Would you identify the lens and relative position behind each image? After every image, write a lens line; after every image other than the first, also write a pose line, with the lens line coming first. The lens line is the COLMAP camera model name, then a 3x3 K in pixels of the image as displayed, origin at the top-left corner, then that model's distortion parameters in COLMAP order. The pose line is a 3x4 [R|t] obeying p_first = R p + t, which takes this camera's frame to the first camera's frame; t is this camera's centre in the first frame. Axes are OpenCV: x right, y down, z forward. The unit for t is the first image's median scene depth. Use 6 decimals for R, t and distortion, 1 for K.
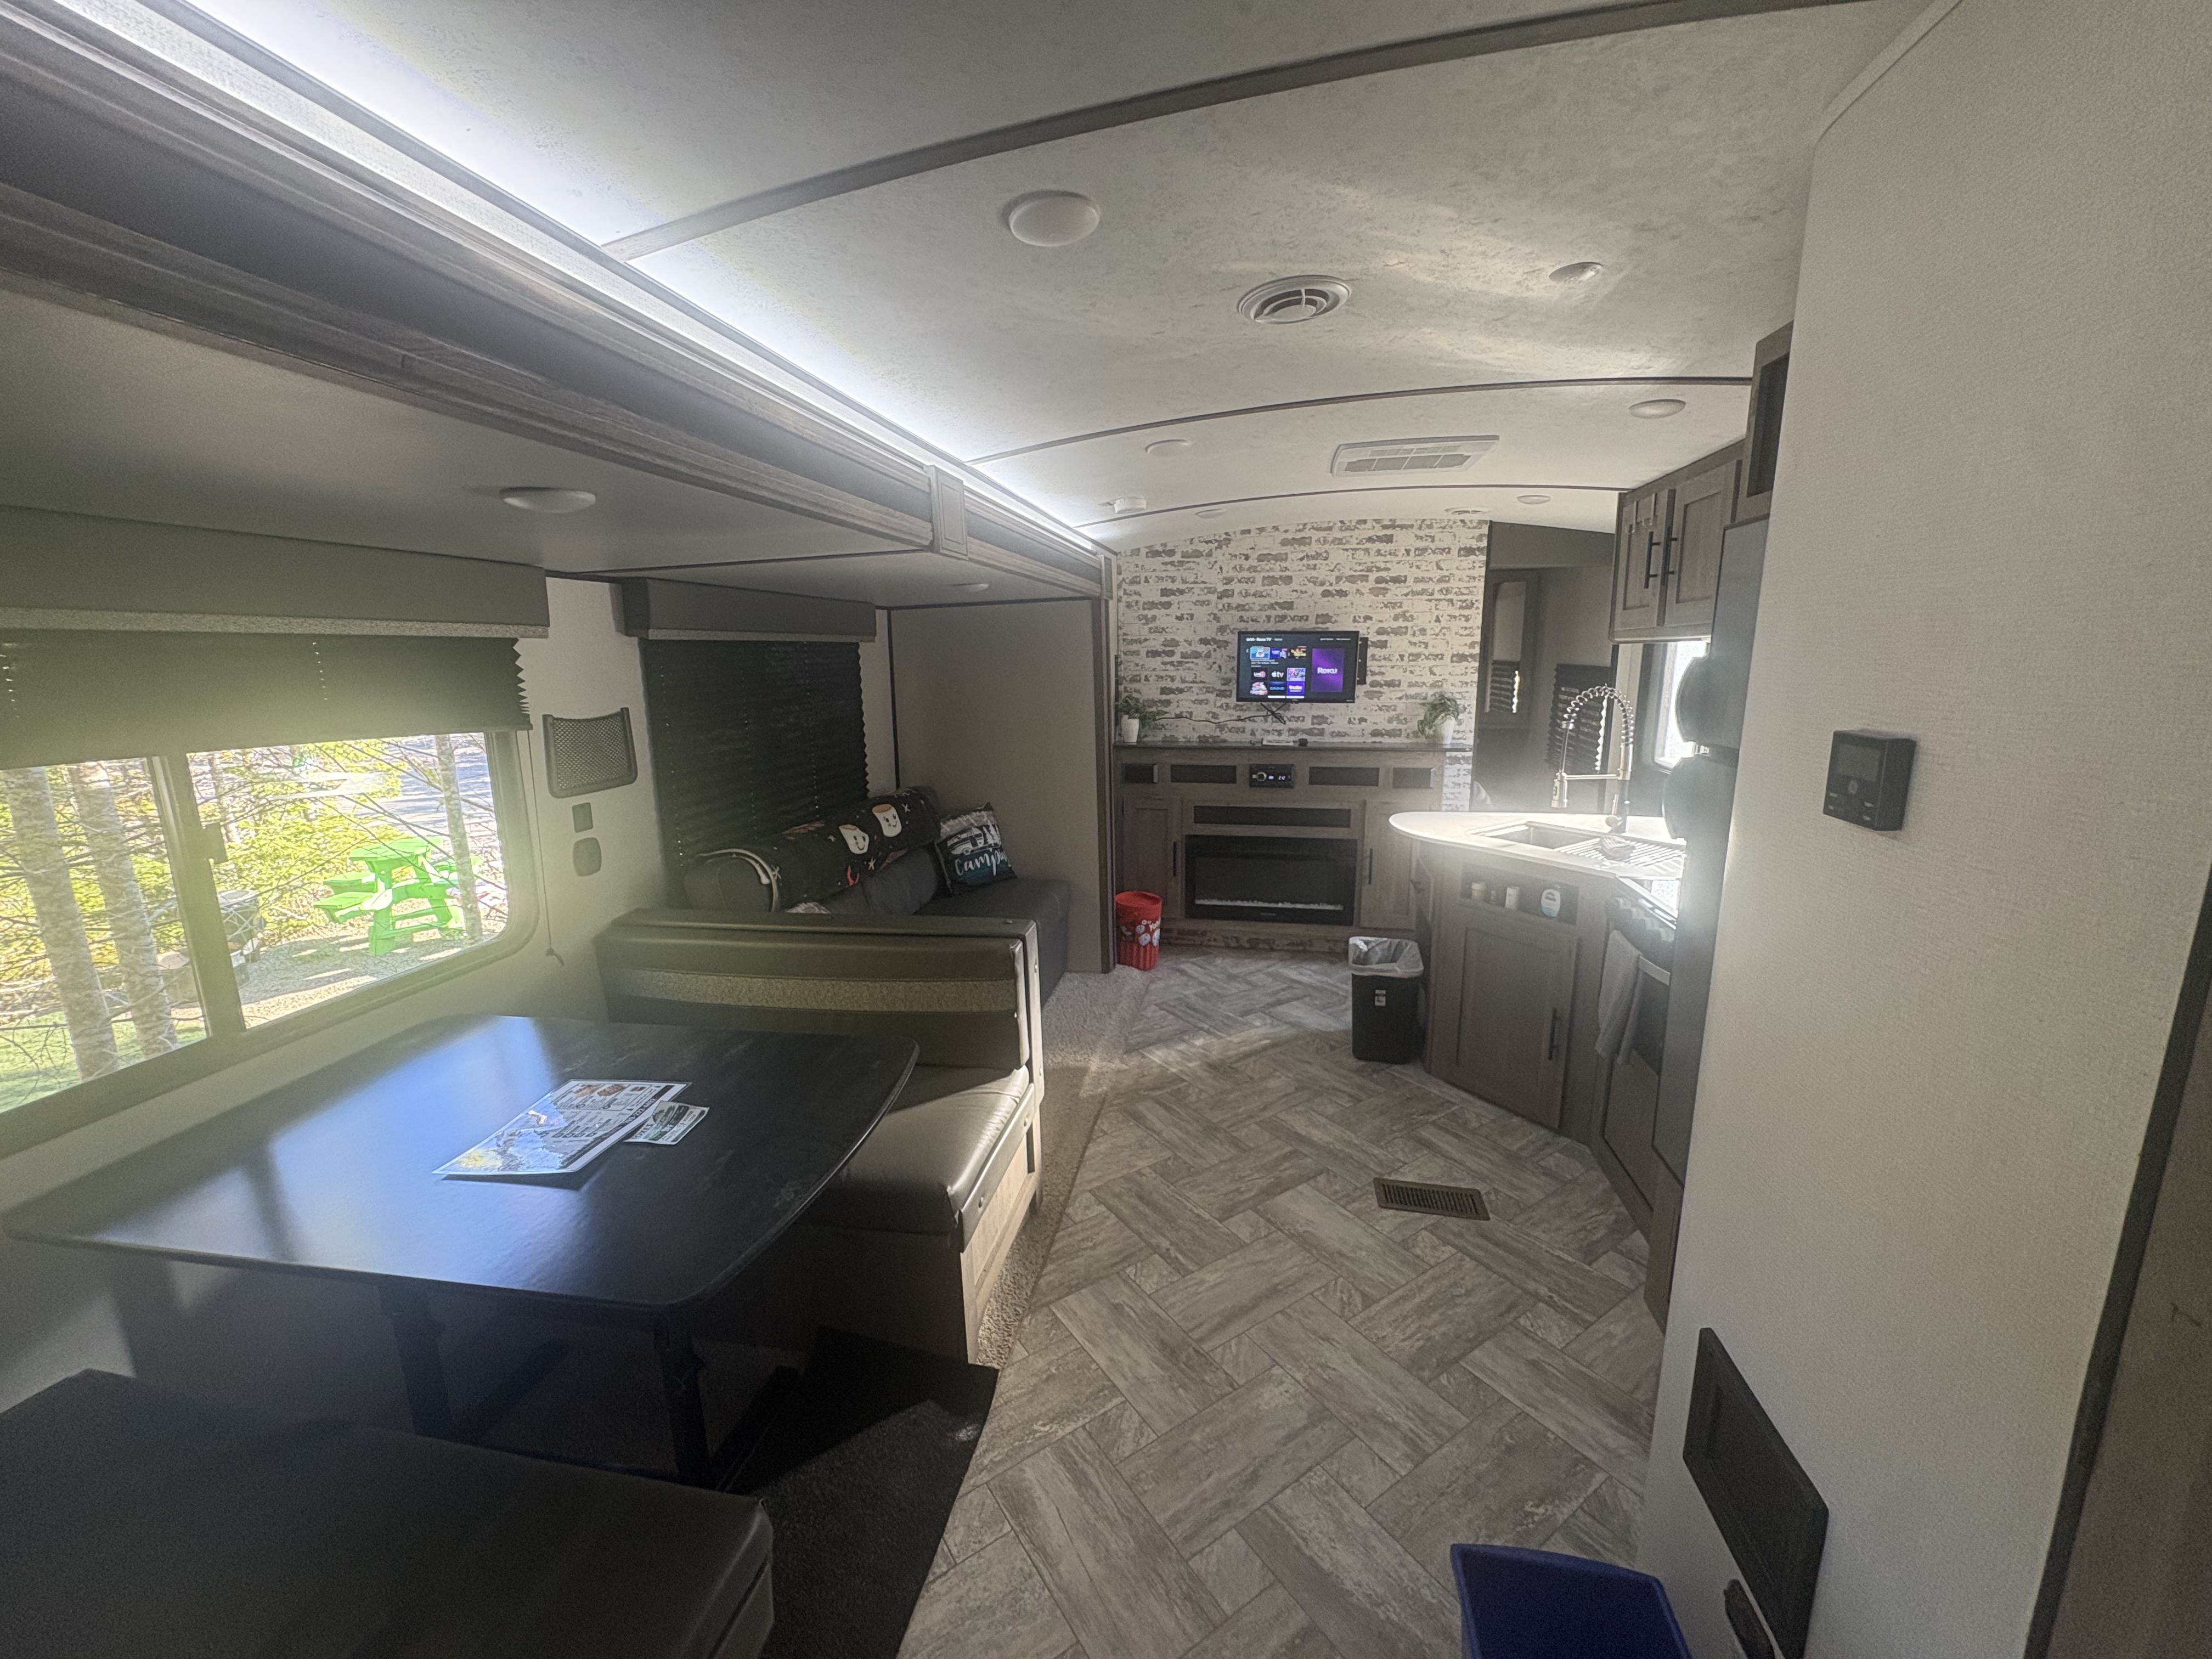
lens RADIAL K [[880.7, 0, 1101.9], [0, 880.7, 826.3], [0, 0, 1]] dist [-0.006415, 0.000512]
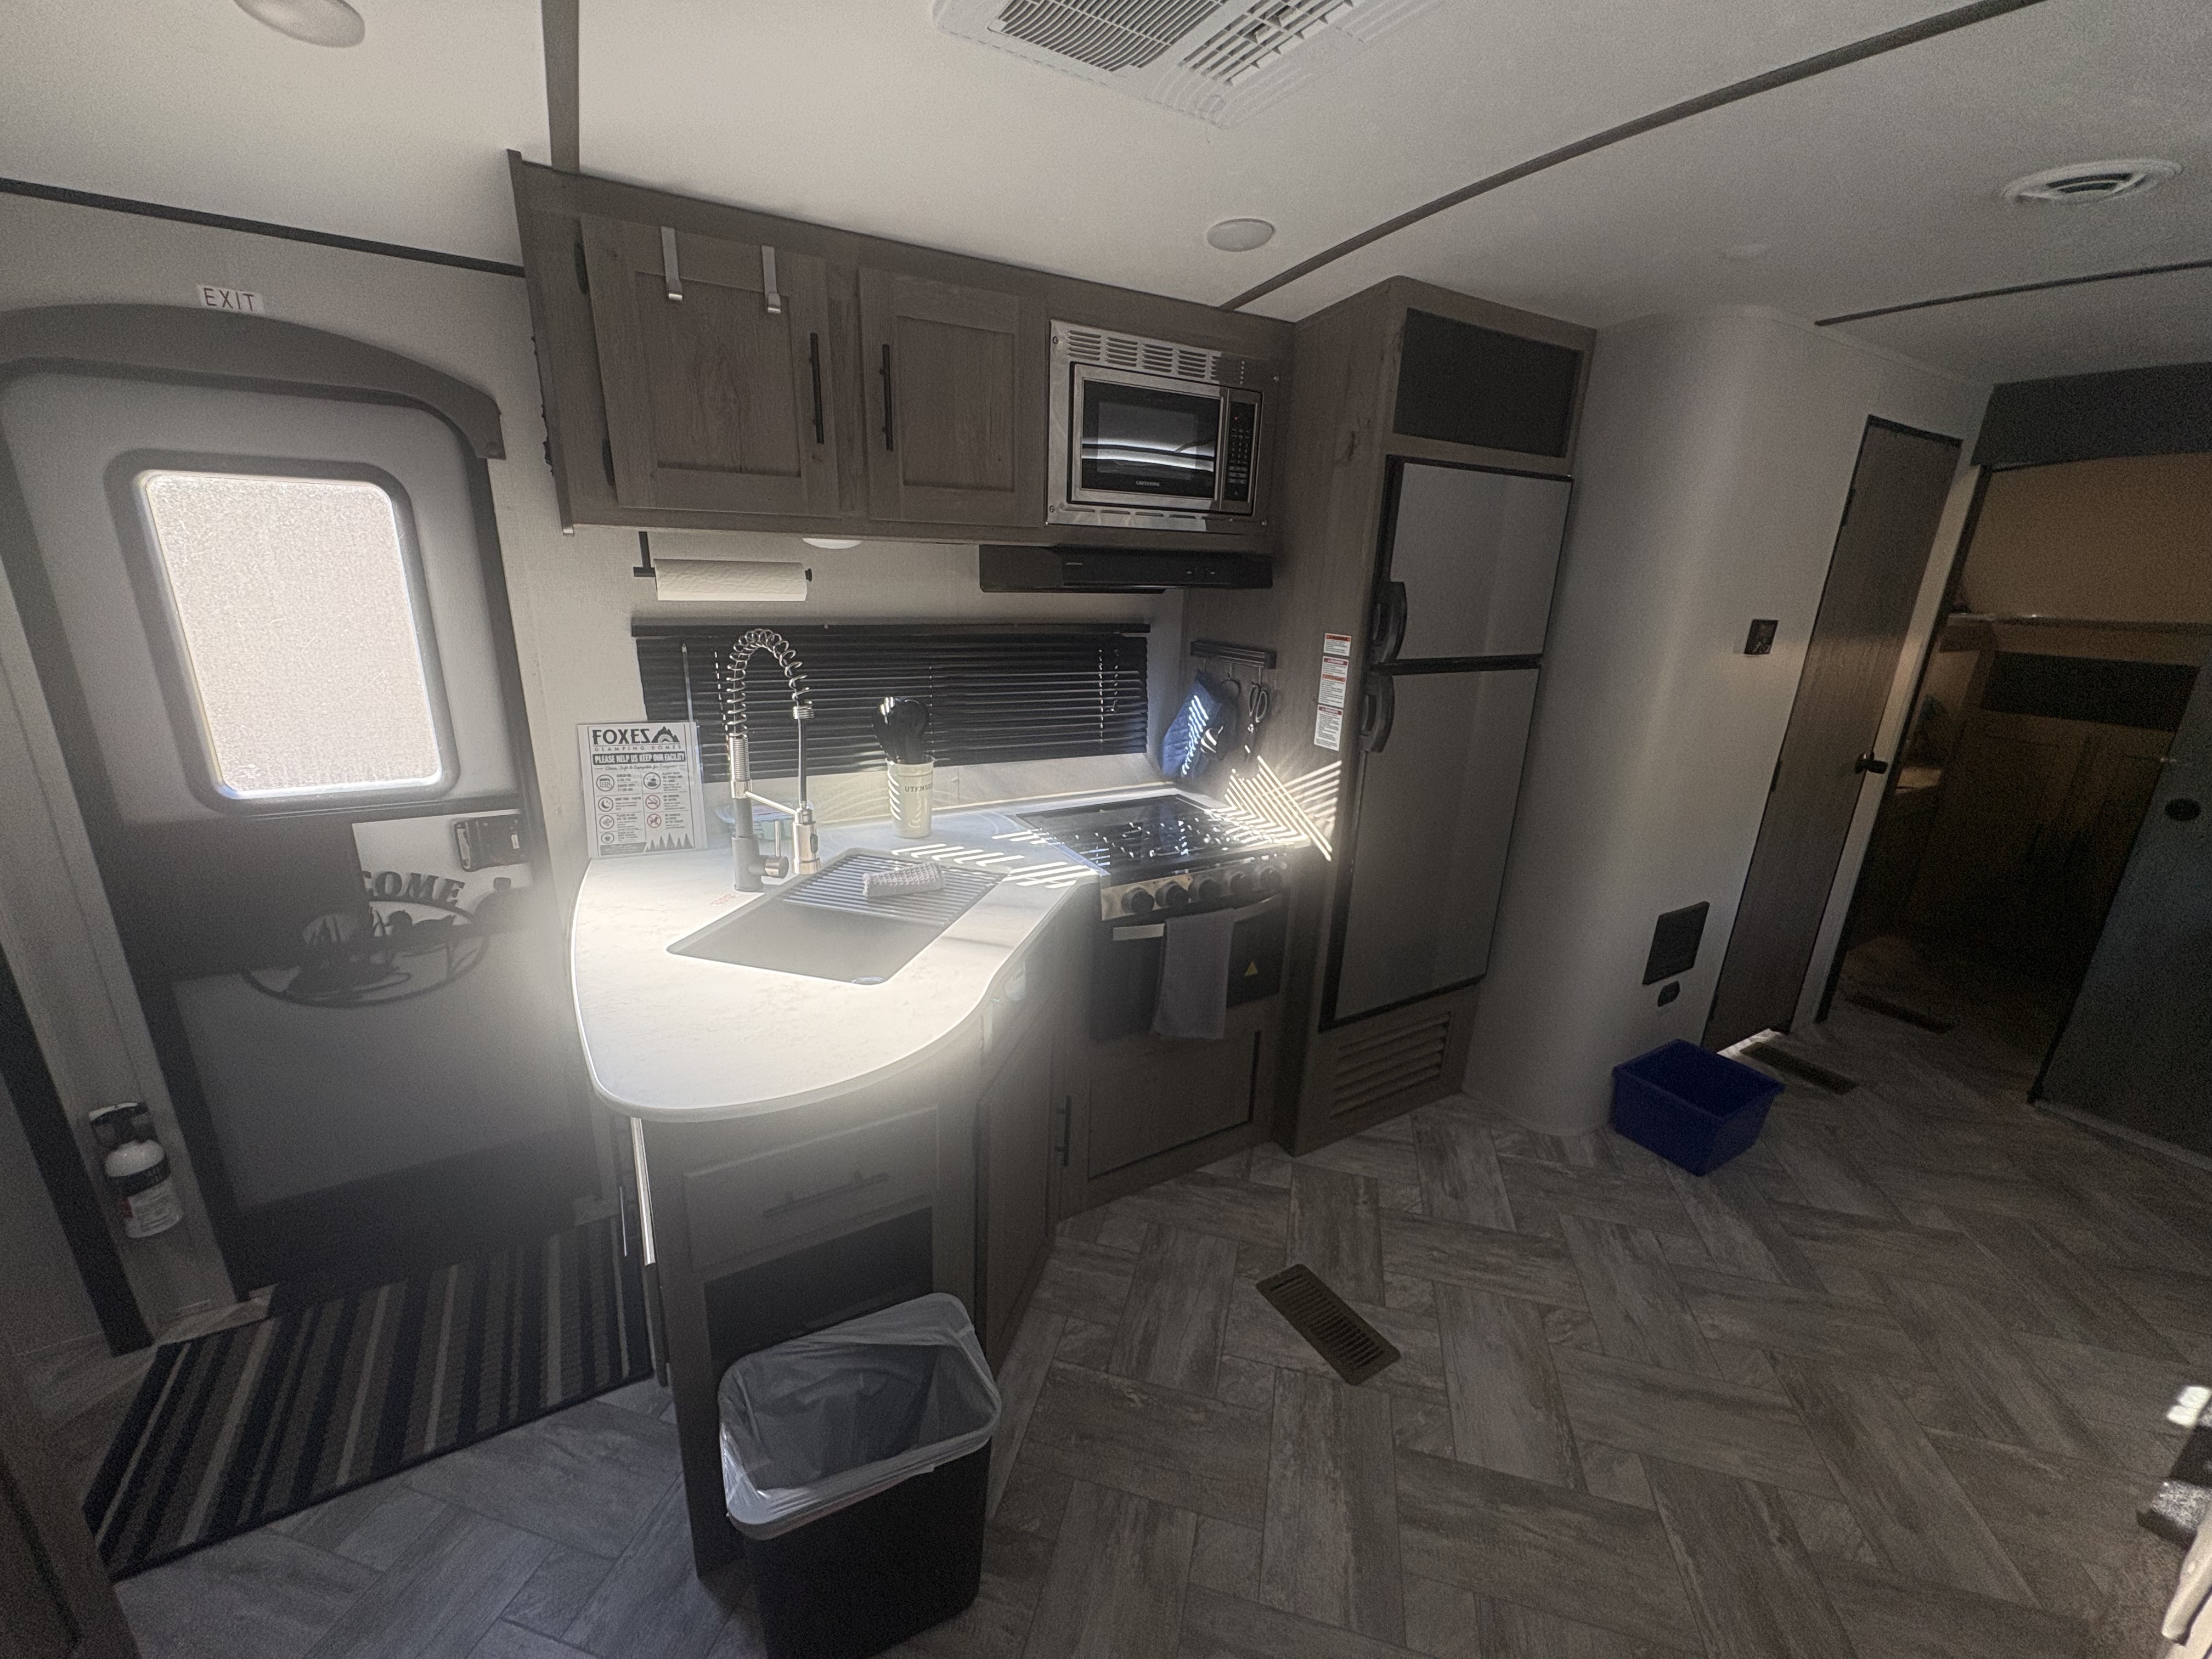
lens RADIAL K [[880.7, 0, 1102.7], [0, 880.7, 825.3], [0, 0, 1]] dist [-0.006415, 0.000512]
pose [[-0.660540, -0.219729, 0.717918, 0.058023], [0.130266, 0.908171, 0.397814, -0.295479], [-0.739404, 0.356292, -0.571260, 1.499453]]
